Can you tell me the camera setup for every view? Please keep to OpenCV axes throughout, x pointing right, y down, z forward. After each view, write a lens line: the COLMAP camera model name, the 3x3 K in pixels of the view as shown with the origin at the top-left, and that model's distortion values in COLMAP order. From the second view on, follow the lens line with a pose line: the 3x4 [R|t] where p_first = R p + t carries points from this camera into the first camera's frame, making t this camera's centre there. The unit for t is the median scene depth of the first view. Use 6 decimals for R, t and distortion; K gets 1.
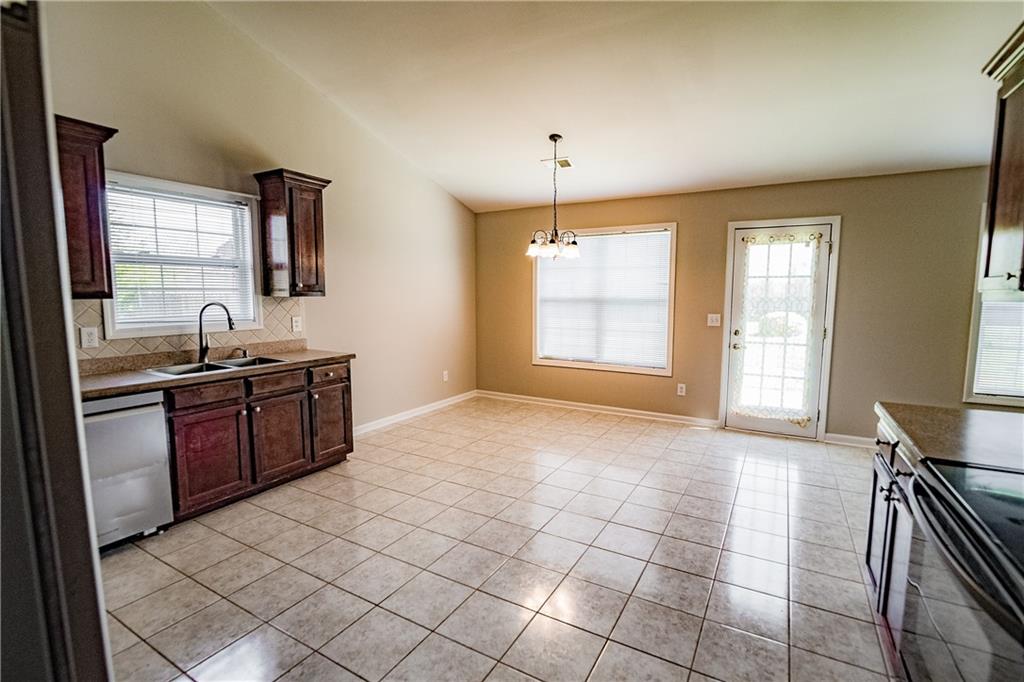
lens RADIAL K [[468.6, 0, 513.4], [0, 468.6, 342.5], [0, 0, 1]] dist [-0.021192, 0.001275]
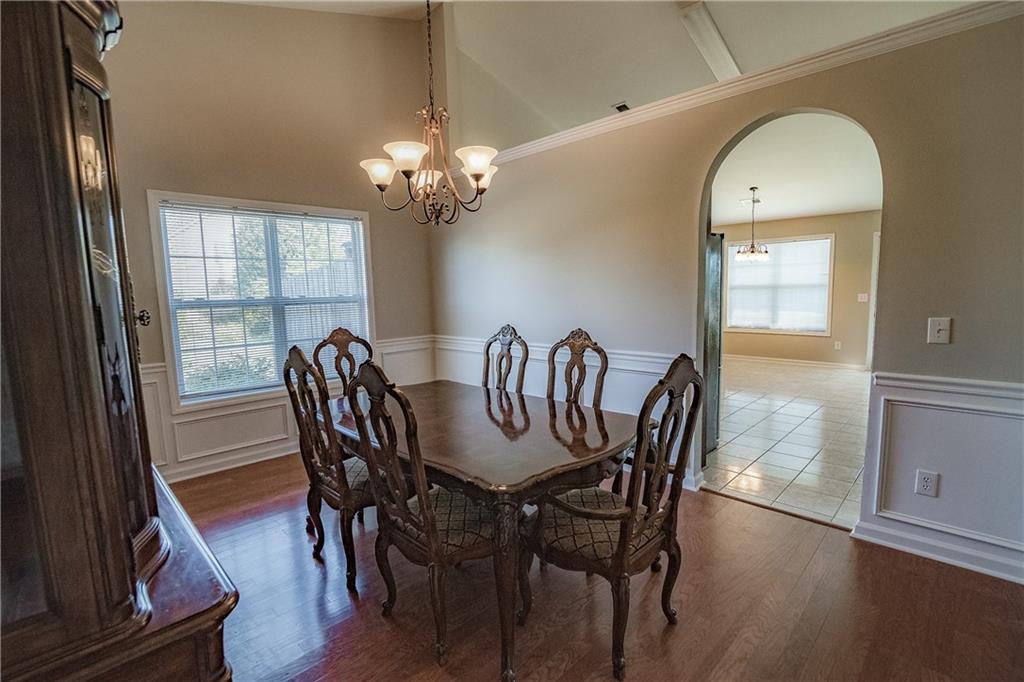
lens RADIAL K [[468.6, 0, 514.1], [0, 468.6, 344.1], [0, 0, 1]] dist [-0.021192, 0.001275]
pose [[0.968255, 0.001616, -0.249959, -0.264975], [0.001807, 0.999908, 0.013466, 0.074632], [0.249958, -0.013490, 0.968163, -0.678661]]
